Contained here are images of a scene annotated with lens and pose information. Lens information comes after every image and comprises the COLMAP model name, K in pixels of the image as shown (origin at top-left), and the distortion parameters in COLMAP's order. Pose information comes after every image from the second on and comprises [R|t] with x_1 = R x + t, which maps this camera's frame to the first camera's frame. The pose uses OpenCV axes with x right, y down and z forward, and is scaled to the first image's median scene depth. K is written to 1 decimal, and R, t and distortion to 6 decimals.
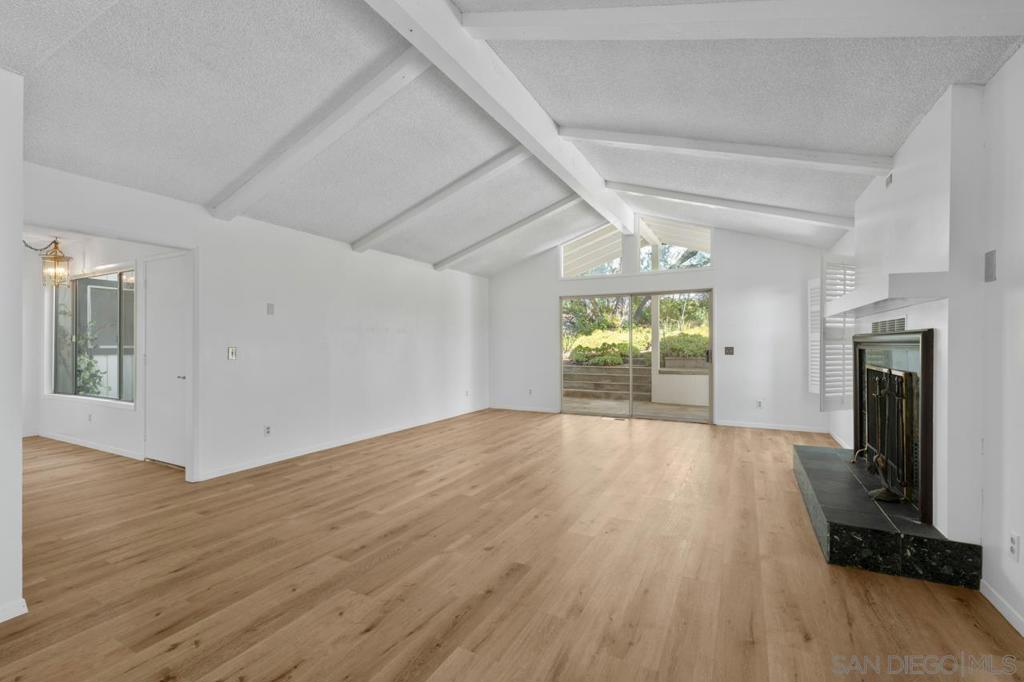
lens RADIAL K [[444.8, 0, 512.0], [0, 444.8, 341.0], [0, 0, 1]] dist [-0.003668, -0.000327]
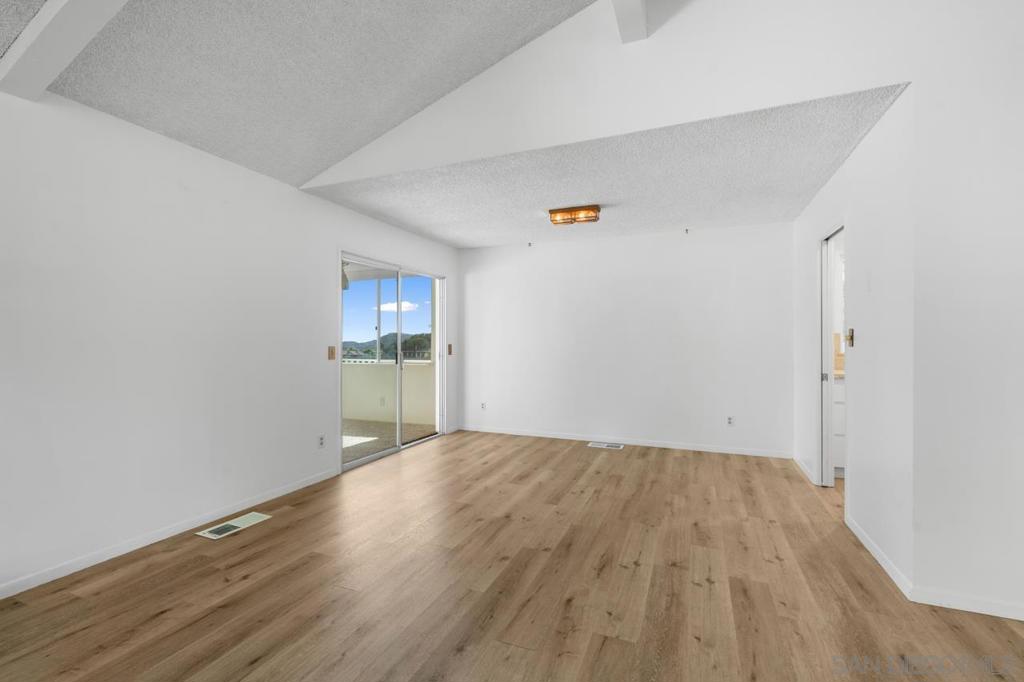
lens RADIAL K [[445.3, 0, 512.1], [0, 445.3, 343.0], [0, 0, 1]] dist [-0.004852, -0.000173]
pose [[-0.995934, 0.000491, -0.090079, -0.039670], [0.000829, 0.999993, -0.003710, 0.007659], [0.090077, -0.003770, -0.995928, 0.977352]]
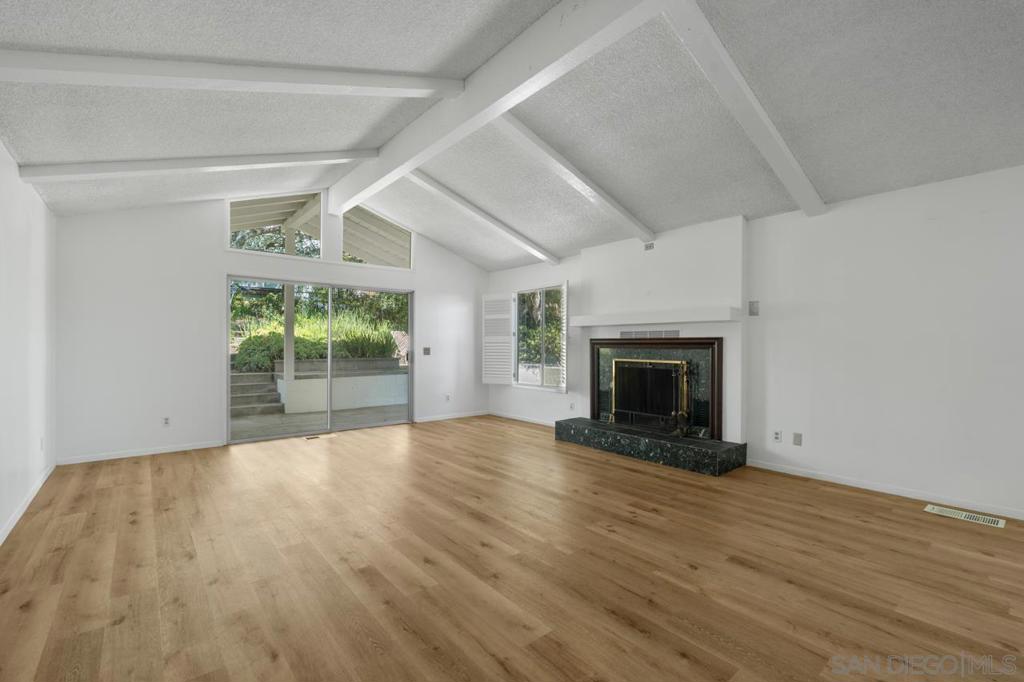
lens RADIAL K [[445.3, 0, 512.1], [0, 445.3, 343.0], [0, 0, 1]] dist [-0.004852, -0.000173]
pose [[0.385195, 0.006445, 0.922813, -0.685090], [-0.009117, 0.999953, -0.003178, 0.006712], [-0.922790, -0.007189, 0.385236, 0.649837]]
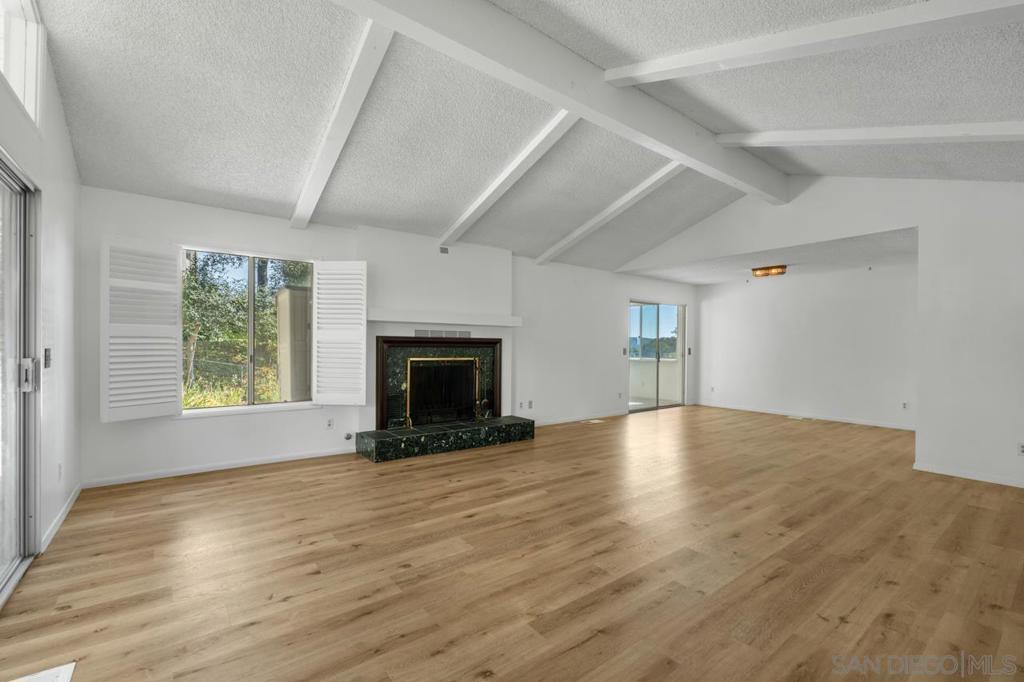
lens RADIAL K [[447.3, 0, 512.8], [0, 447.3, 347.8], [0, 0, 1]] dist [-0.003623, 0.000000]
pose [[-0.907953, -0.010215, 0.418948, -0.104225], [-0.010989, 0.999939, 0.000566, 0.013337], [-0.418929, -0.004090, -0.908010, 1.940866]]
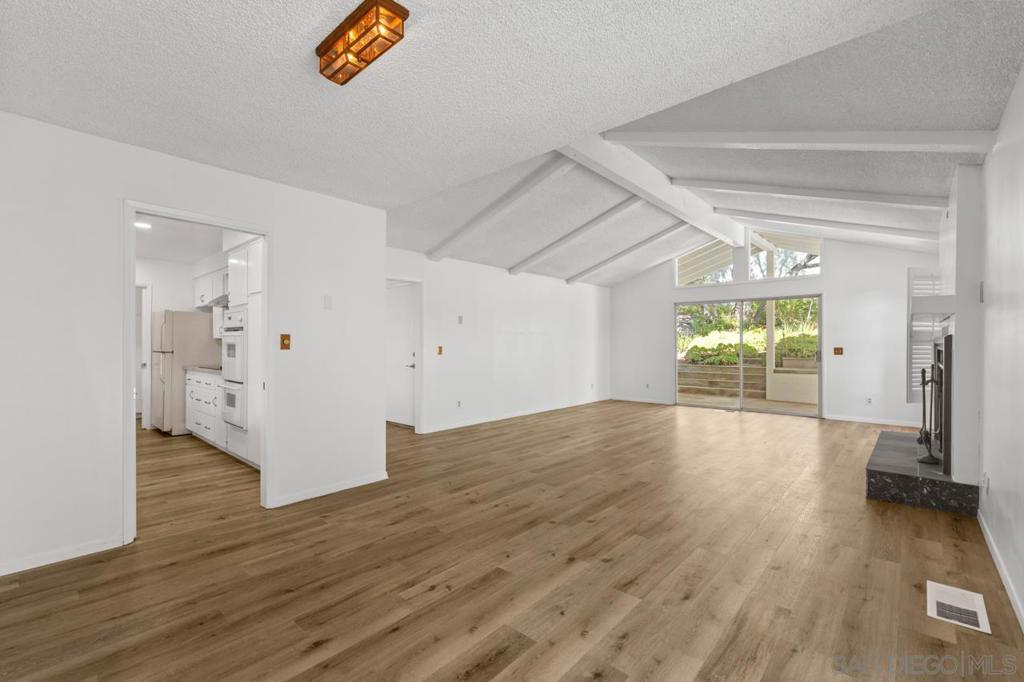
lens RADIAL K [[445.3, 0, 512.1], [0, 445.3, 343.0], [0, 0, 1]] dist [-0.004852, -0.000173]
pose [[0.969029, 0.001048, -0.246943, -0.027530], [0.000114, 0.999989, 0.004692, -0.004613], [0.246945, -0.004575, 0.969019, -0.408659]]
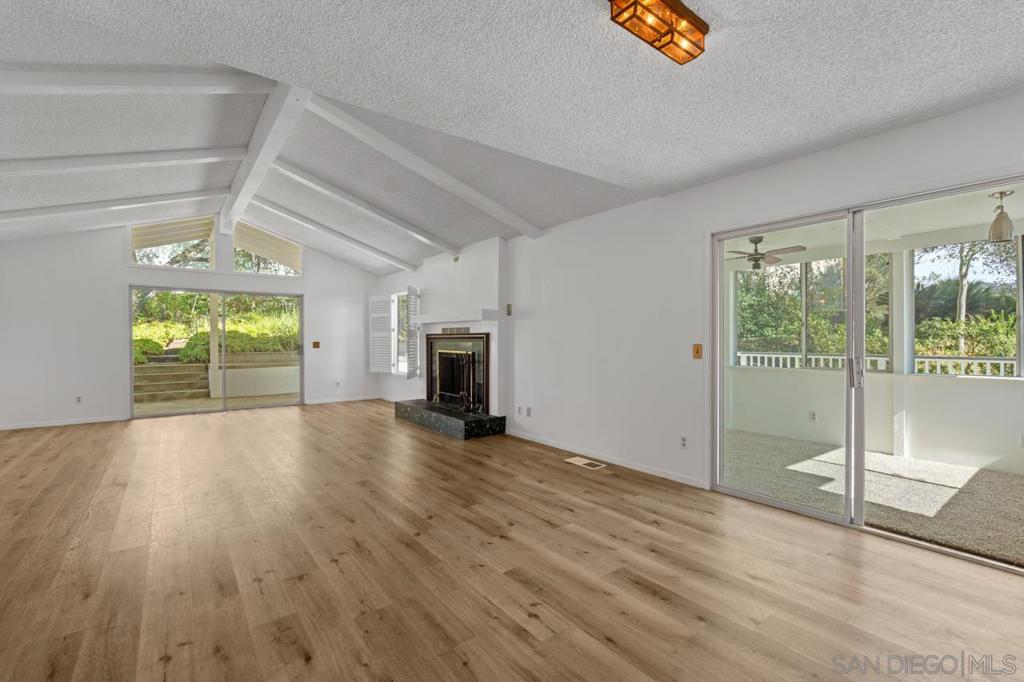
lens RADIAL K [[447.6, 0, 512.0], [0, 447.6, 341.0], [0, 0, 1]] dist [-0.004108, -0.000101]
pose [[0.422976, -0.003700, 0.906133, -0.709406], [-0.004588, 0.999970, 0.006224, 0.000661], [-0.906129, -0.006790, 0.422946, -0.081719]]
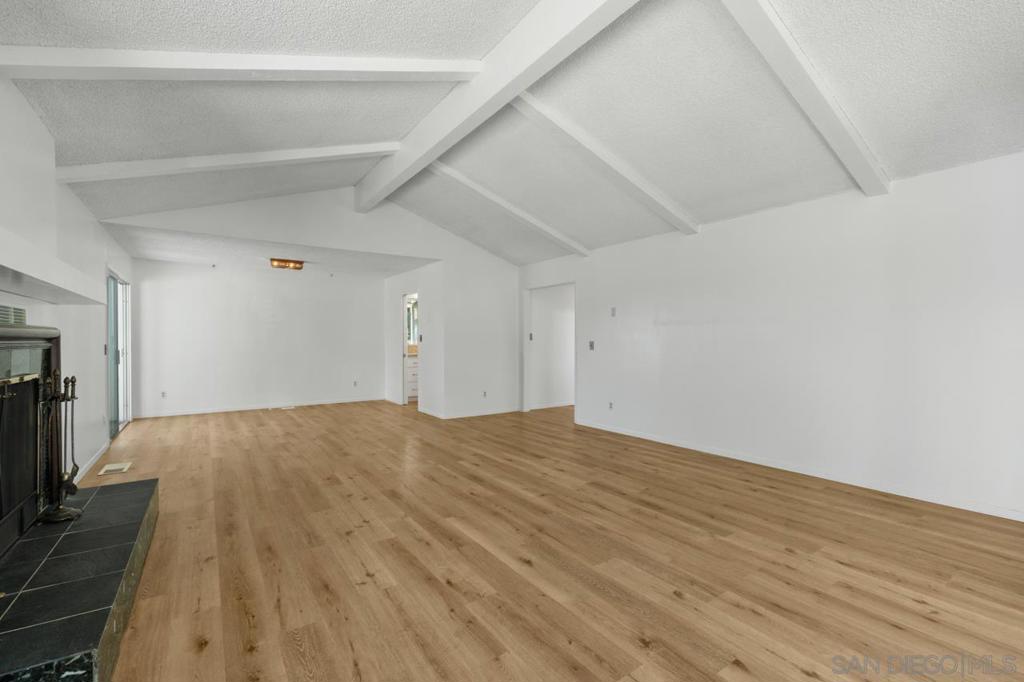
lens RADIAL K [[444.8, 0, 512.0], [0, 444.8, 341.0], [0, 0, 1]] dist [-0.003668, -0.000327]
pose [[-0.463807, 0.004141, -0.885927, 0.833601], [0.007738, 0.999970, 0.000623, 0.009103], [0.885903, -0.006566, -0.463825, 1.522319]]
